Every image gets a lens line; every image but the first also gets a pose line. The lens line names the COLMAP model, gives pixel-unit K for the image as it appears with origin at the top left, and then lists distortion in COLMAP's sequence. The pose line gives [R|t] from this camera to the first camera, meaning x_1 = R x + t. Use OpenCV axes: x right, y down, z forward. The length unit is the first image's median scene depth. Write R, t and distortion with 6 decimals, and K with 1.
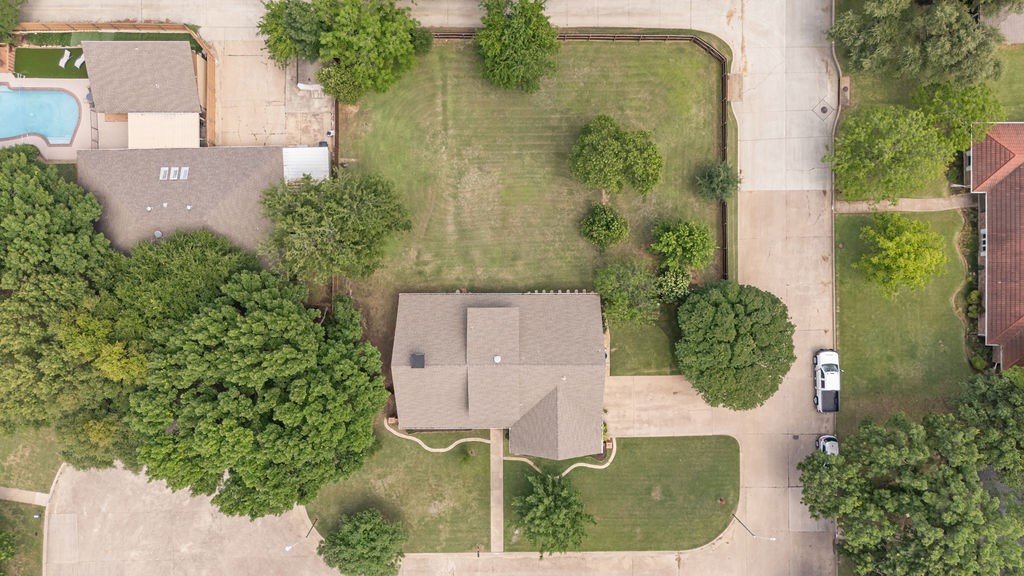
lens RADIAL K [[769.9, 0, 512.0], [0, 769.9, 288.0], [0, 0, 1]] dist [-0.010155, -0.012859]
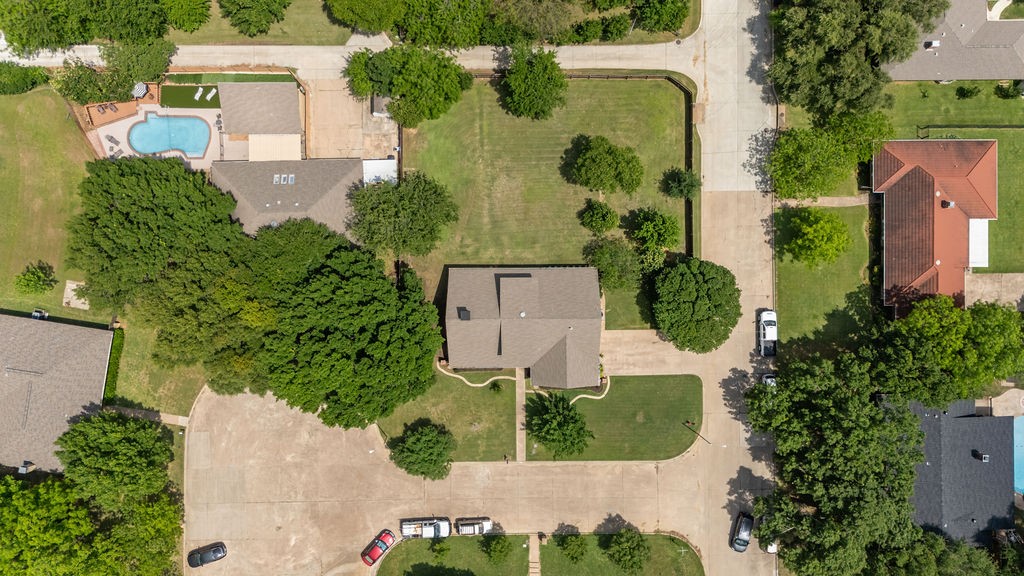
lens RADIAL K [[769.9, 0, 512.0], [0, 769.9, 288.0], [0, 0, 1]] dist [-0.010155, -0.012859]
pose [[0.999996, -0.001511, -0.002431, -0.032246], [0.001517, 0.999995, 0.002790, 0.038391], [0.002426, -0.002793, 0.999993, -0.346889]]
